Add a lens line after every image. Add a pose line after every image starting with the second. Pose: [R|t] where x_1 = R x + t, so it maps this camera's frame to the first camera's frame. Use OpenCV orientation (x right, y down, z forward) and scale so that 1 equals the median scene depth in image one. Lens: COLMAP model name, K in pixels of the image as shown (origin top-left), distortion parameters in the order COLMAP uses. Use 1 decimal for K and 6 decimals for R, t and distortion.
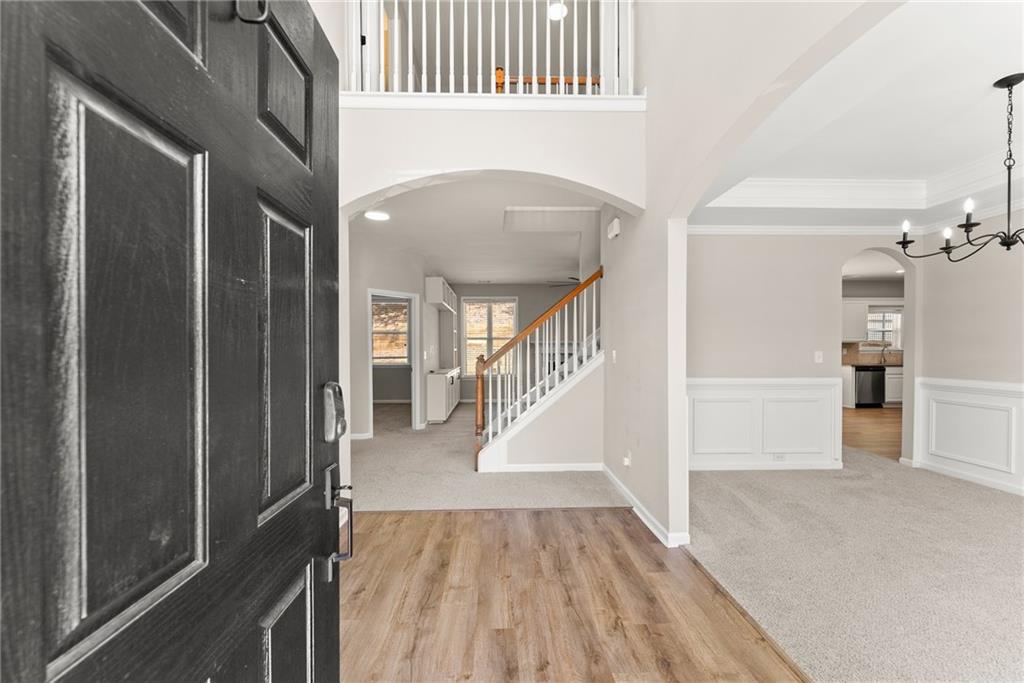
lens RADIAL K [[419.9, 0, 512.2], [0, 419.9, 349.0], [0, 0, 1]] dist [-0.002140, -0.000037]
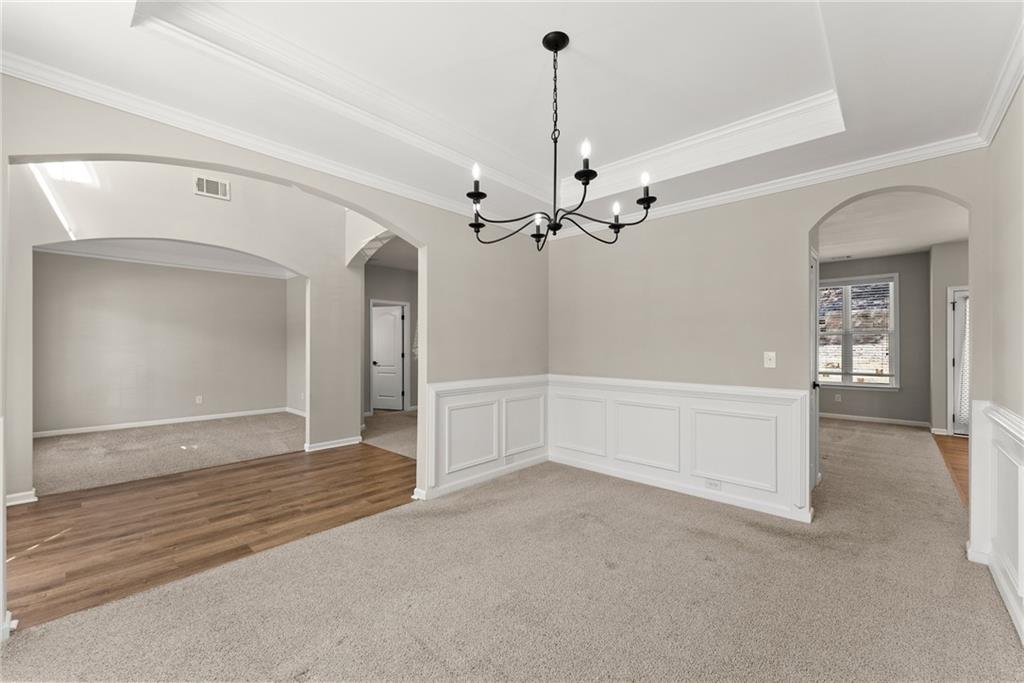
lens RADIAL K [[419.9, 0, 517.0], [0, 419.9, 340.9], [0, 0, 1]] dist [-0.002140, -0.000037]
pose [[0.717548, 0.000407, -0.696509, 1.830055], [-0.003666, 0.999988, -0.003193, -0.017602], [0.696500, 0.004844, 0.717541, 0.342960]]
